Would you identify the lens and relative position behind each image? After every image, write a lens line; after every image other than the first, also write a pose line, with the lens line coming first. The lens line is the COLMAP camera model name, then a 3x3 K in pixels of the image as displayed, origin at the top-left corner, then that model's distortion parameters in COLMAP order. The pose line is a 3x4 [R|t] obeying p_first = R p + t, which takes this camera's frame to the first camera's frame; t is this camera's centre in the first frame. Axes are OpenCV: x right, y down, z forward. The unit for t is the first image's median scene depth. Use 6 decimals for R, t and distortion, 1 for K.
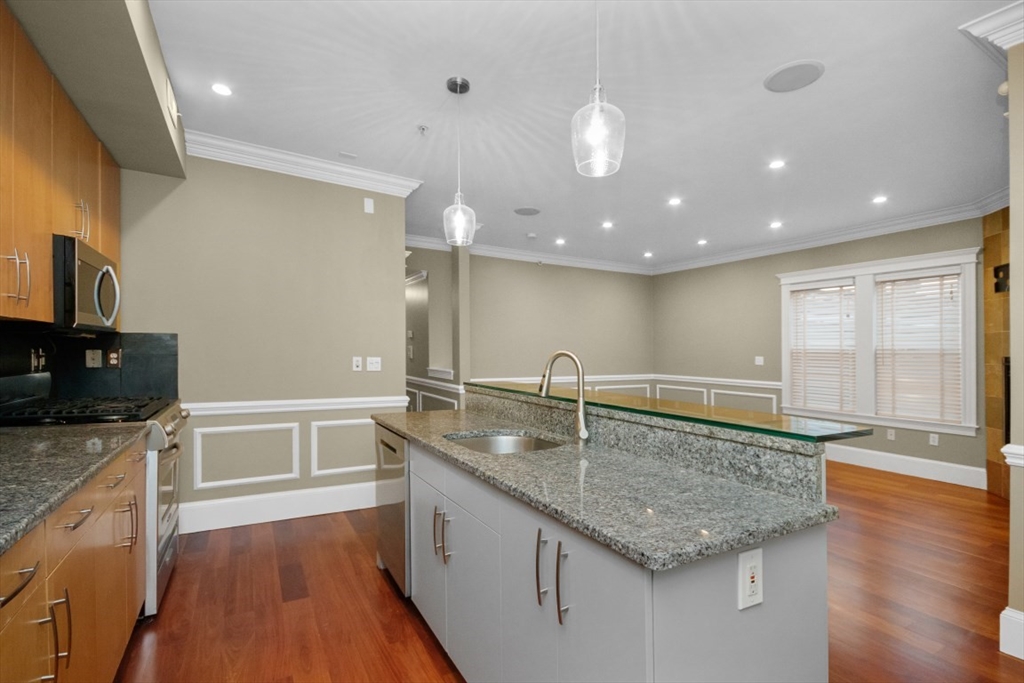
lens RADIAL K [[466.2, 0, 512.8], [0, 466.2, 356.9], [0, 0, 1]] dist [0.032959, -0.022552]
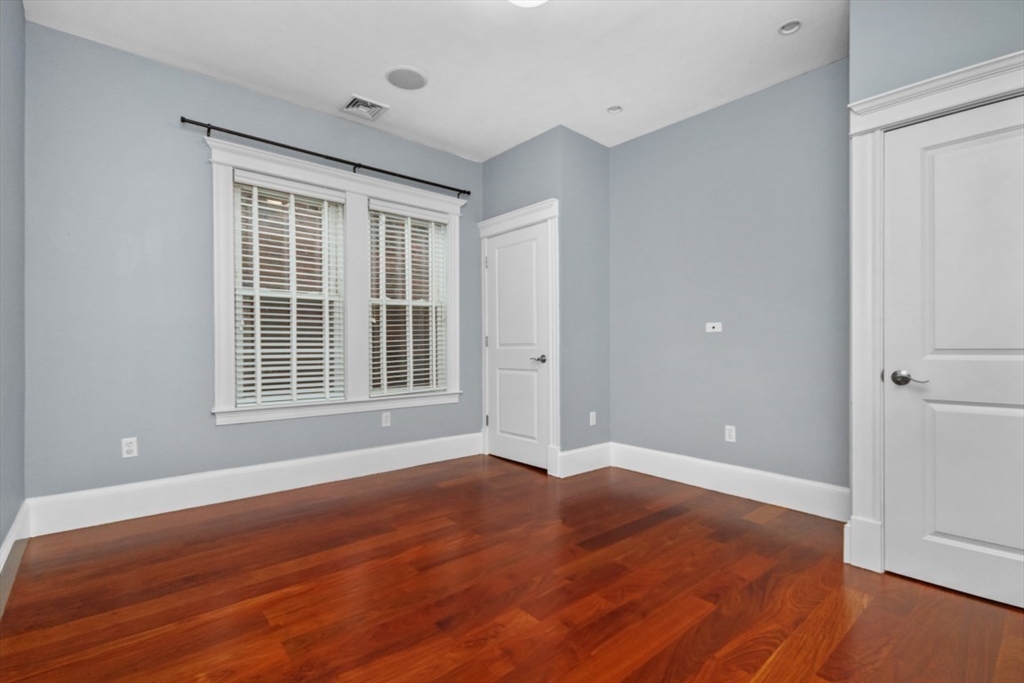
lens RADIAL K [[470.6, 0, 513.2], [0, 470.6, 353.1], [0, 0, 1]] dist [-0.000083, -0.000072]
pose [[-0.190986, -0.032139, 0.981066, 0.038236], [0.006750, 0.999397, 0.034053, 0.036841], [-0.981569, 0.013126, -0.190654, 1.010993]]
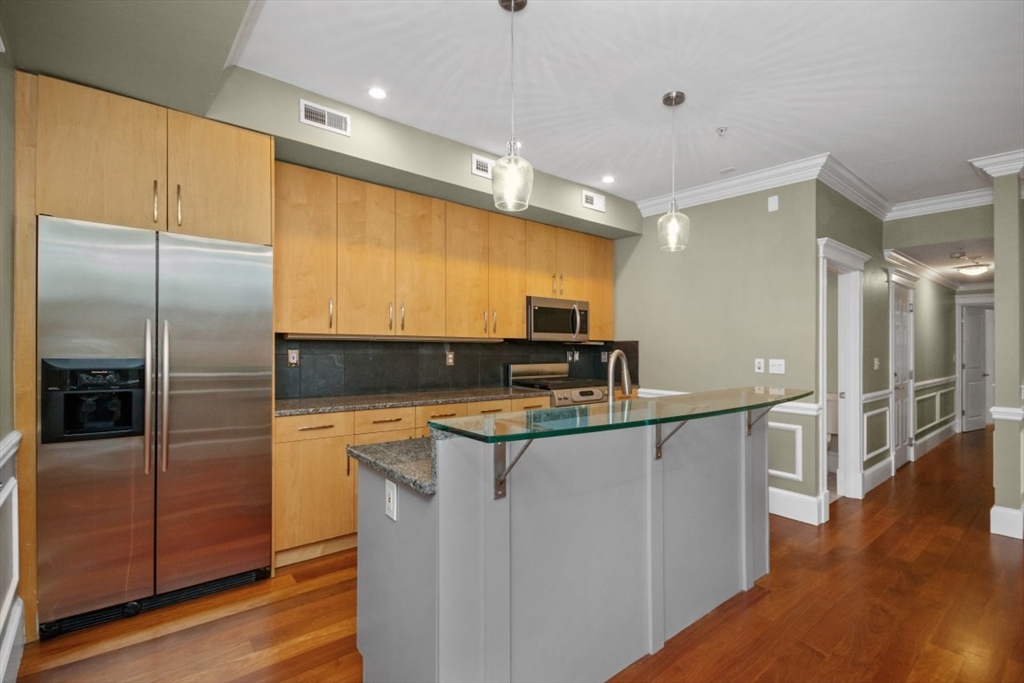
lens RADIAL K [[473.9, 0, 519.3], [0, 473.9, 339.2], [0, 0, 1]] dist [0.000150, 0.000083]
pose [[0.171762, -0.028305, -0.984732, 0.454214], [-0.016485, 0.999365, -0.031601, -0.000898], [0.985000, 0.021662, 0.171187, 0.256998]]
